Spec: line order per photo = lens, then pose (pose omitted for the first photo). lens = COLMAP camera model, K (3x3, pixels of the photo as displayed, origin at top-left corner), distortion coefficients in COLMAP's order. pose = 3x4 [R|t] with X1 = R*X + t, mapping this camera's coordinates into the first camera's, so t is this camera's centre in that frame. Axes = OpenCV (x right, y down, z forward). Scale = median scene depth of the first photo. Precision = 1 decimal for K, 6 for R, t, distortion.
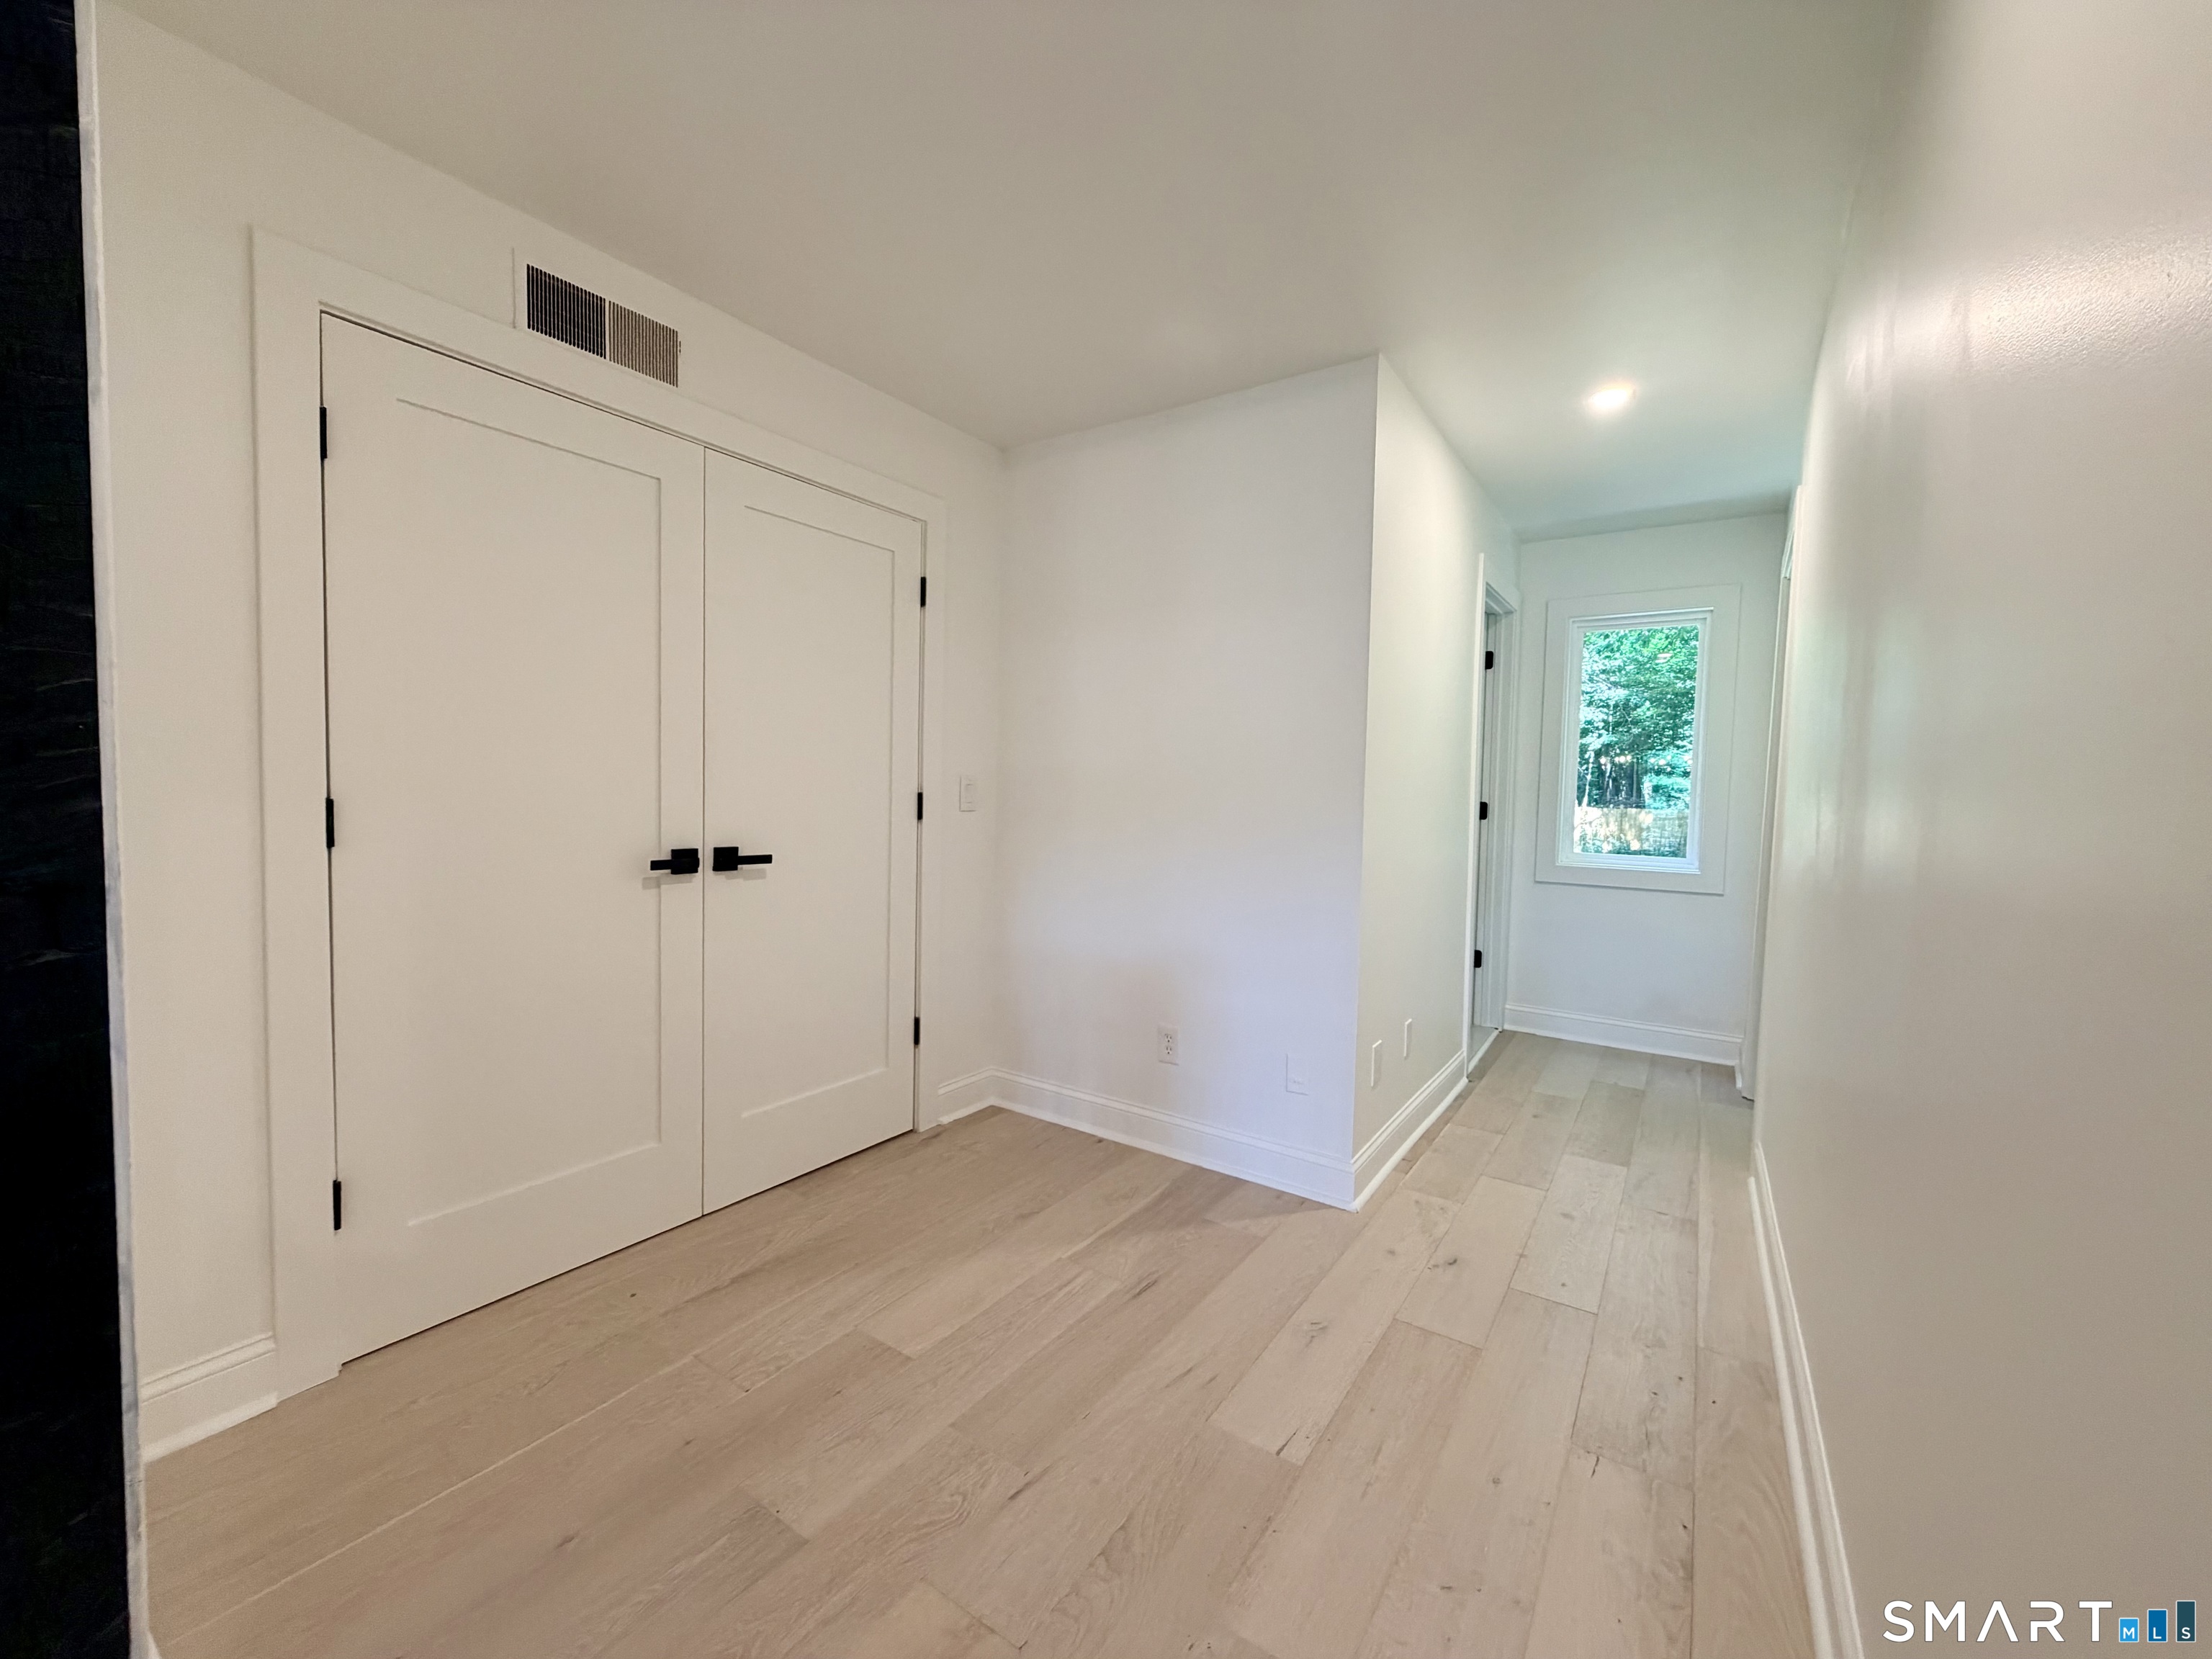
lens RADIAL K [[879.5, 0, 1099.1], [0, 879.5, 827.7], [0, 0, 1]] dist [0.001050, 0.000205]
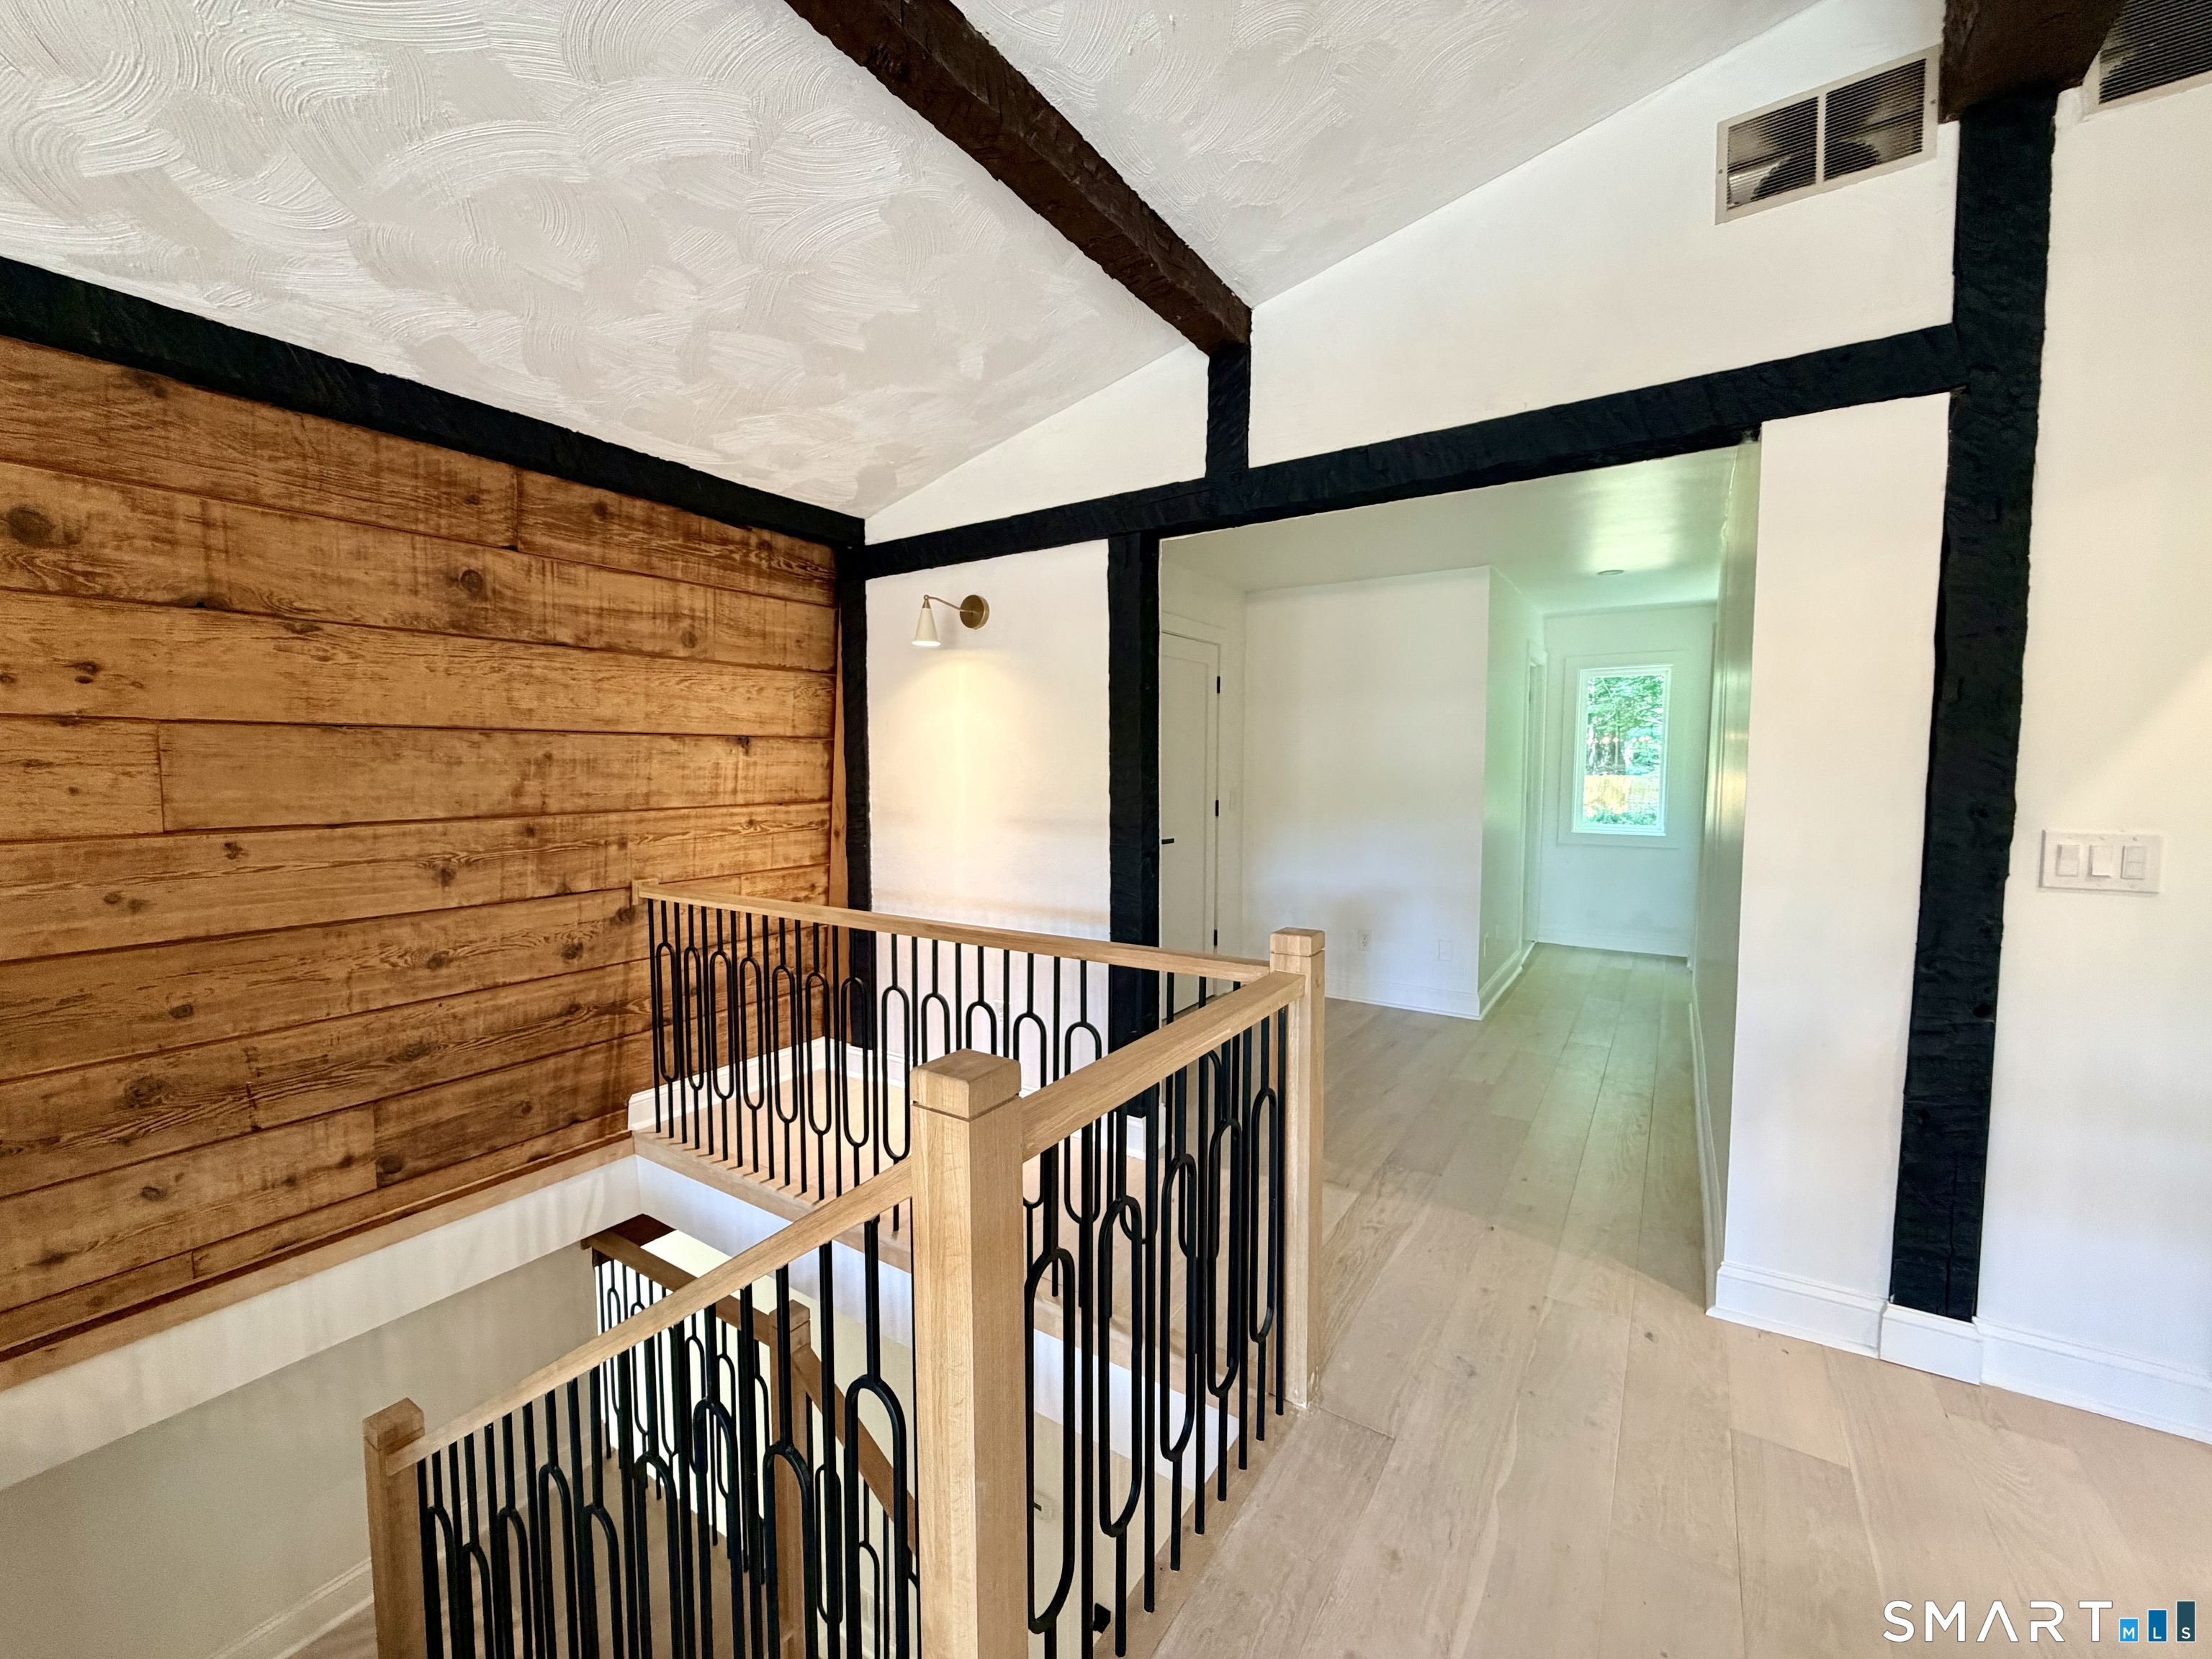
lens RADIAL K [[879.5, 0, 1099.1], [0, 879.5, 827.7], [0, 0, 1]] dist [0.001050, 0.000205]
pose [[0.999505, -0.027263, 0.015717, -0.618783], [0.026810, 0.999239, 0.028347, -0.057005], [-0.016478, -0.027912, 0.999475, -0.973336]]
